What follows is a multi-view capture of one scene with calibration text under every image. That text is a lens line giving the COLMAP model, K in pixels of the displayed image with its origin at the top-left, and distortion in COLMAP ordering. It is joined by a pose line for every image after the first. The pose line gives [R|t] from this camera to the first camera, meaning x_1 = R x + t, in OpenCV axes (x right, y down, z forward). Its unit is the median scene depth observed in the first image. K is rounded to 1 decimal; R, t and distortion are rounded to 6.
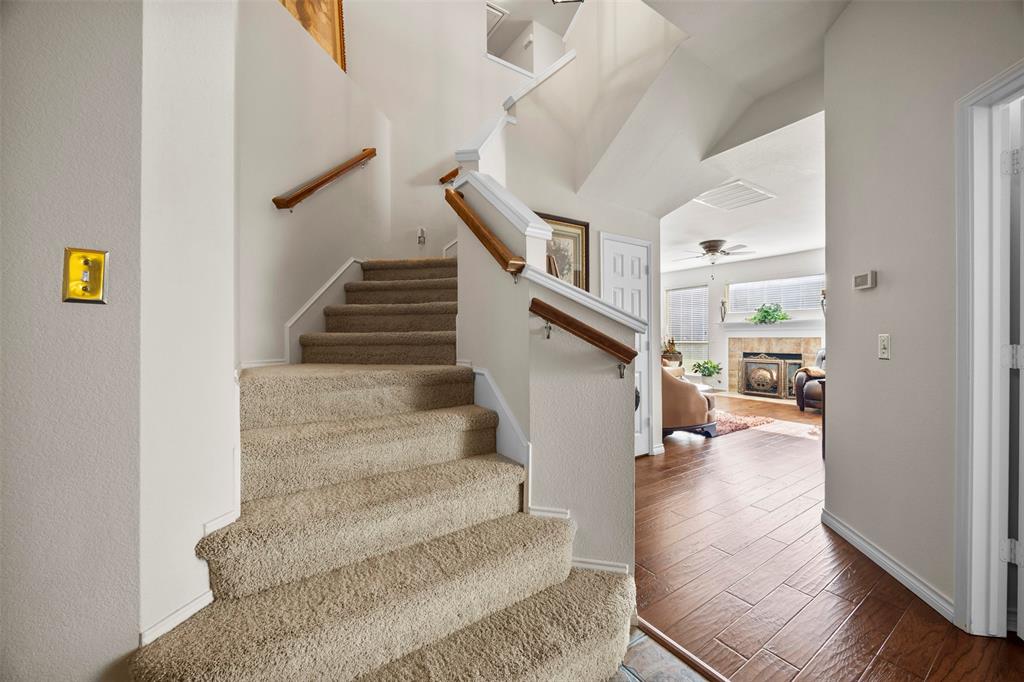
lens RADIAL K [[391.2, 0, 510.6], [0, 391.2, 337.4], [0, 0, 1]] dist [-0.004039, -0.000402]
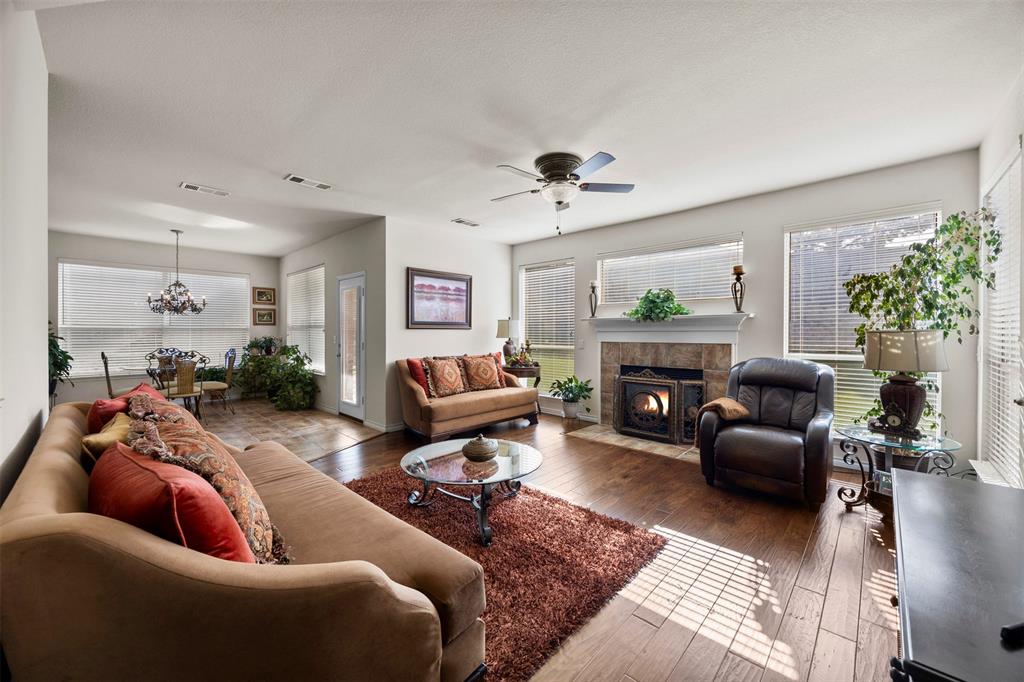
lens RADIAL K [[391.2, 0, 511.1], [0, 391.2, 336.8], [0, 0, 1]] dist [-0.004039, -0.000402]
pose [[0.974767, -0.003845, 0.223191, 0.288114], [0.001053, 0.999920, 0.012626, -0.017449], [-0.223222, -0.012073, 0.974693, 0.430954]]
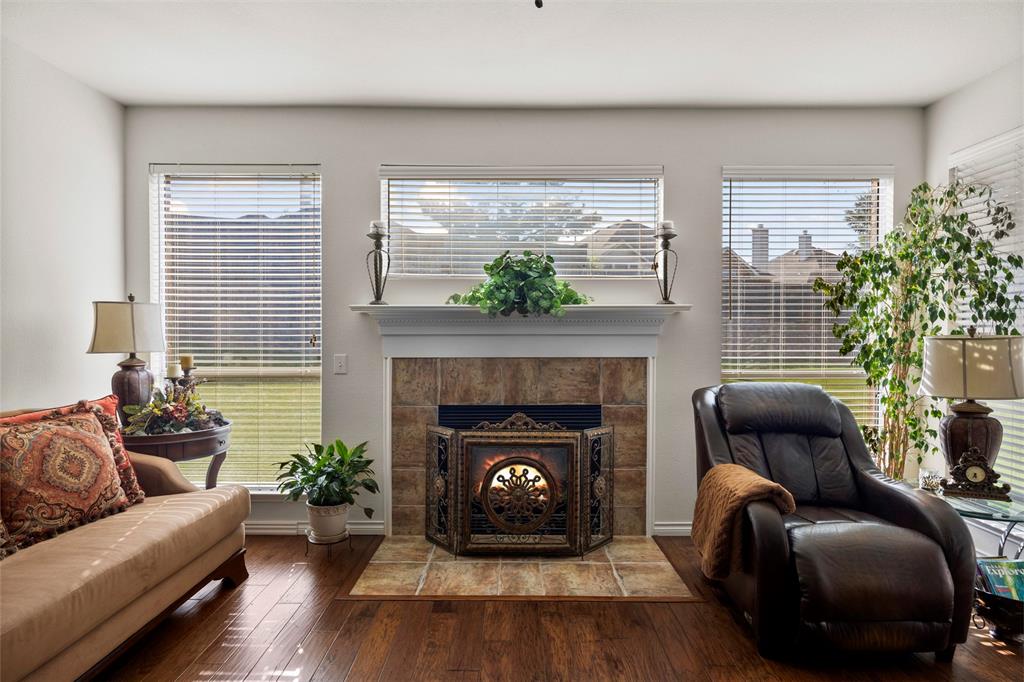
lens RADIAL K [[541.8, 0, 511.4], [0, 541.8, 343.8], [0, 0, 1]] dist [0.001537, -0.001386]
pose [[0.557639, -0.014844, 0.829951, 0.286810], [-0.001404, 0.999822, 0.018826, -0.019391], [-0.830082, -0.011663, 0.557519, 0.751372]]
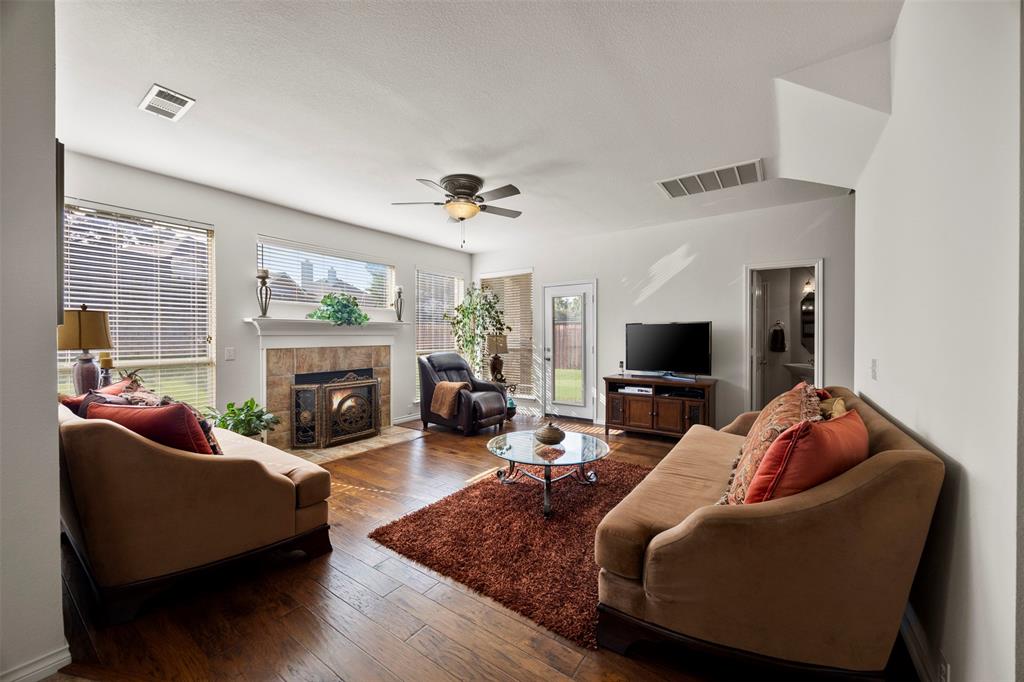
lens RADIAL K [[391.2, 0, 509.7], [0, 391.2, 340.5], [0, 0, 1]] dist [-0.004039, -0.000402]
pose [[-0.354472, -0.010916, 0.935003, -0.031733], [0.002410, 0.999918, 0.012588, -0.016976], [-0.935064, 0.006715, -0.354416, 0.958376]]
